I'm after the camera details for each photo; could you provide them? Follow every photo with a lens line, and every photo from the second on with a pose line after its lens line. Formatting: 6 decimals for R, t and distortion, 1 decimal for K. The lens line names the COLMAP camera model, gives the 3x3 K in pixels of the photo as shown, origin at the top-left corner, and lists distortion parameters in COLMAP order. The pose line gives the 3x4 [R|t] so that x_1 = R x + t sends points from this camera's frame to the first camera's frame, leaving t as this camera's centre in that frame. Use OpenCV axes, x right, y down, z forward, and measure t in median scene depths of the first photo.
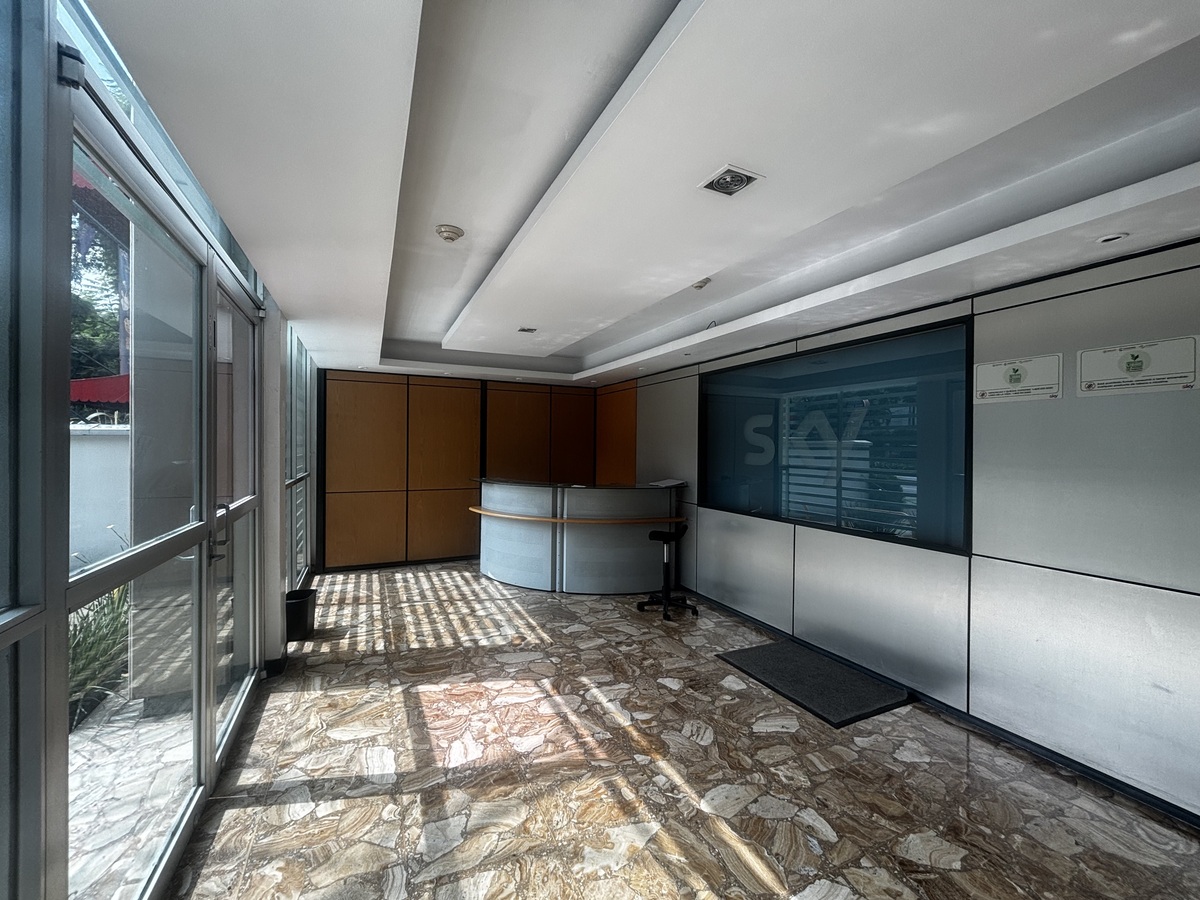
lens RADIAL K [[488.7, 0, 601.1], [0, 488.7, 449.5], [0, 0, 1]] dist [-0.002809, 0.002891]
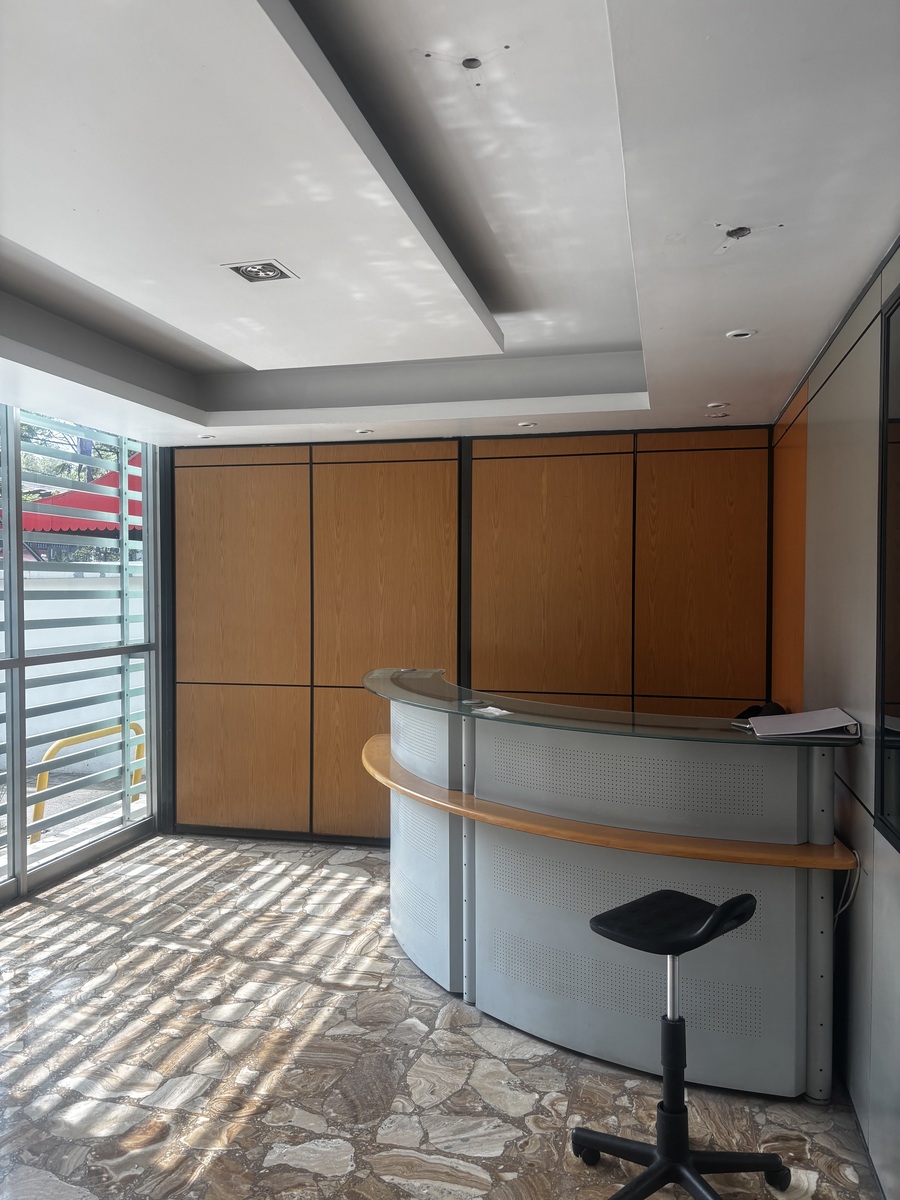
lens RADIAL K [[912.1, 0, 448.5], [0, 912.1, 599.0], [0, 0, 1]] dist [0.010471, -0.009415]
pose [[0.774996, 0.002195, -0.631962, 0.341260], [0.000326, 0.999992, 0.003873, -0.005812], [0.631966, -0.003208, 0.774989, 0.498843]]
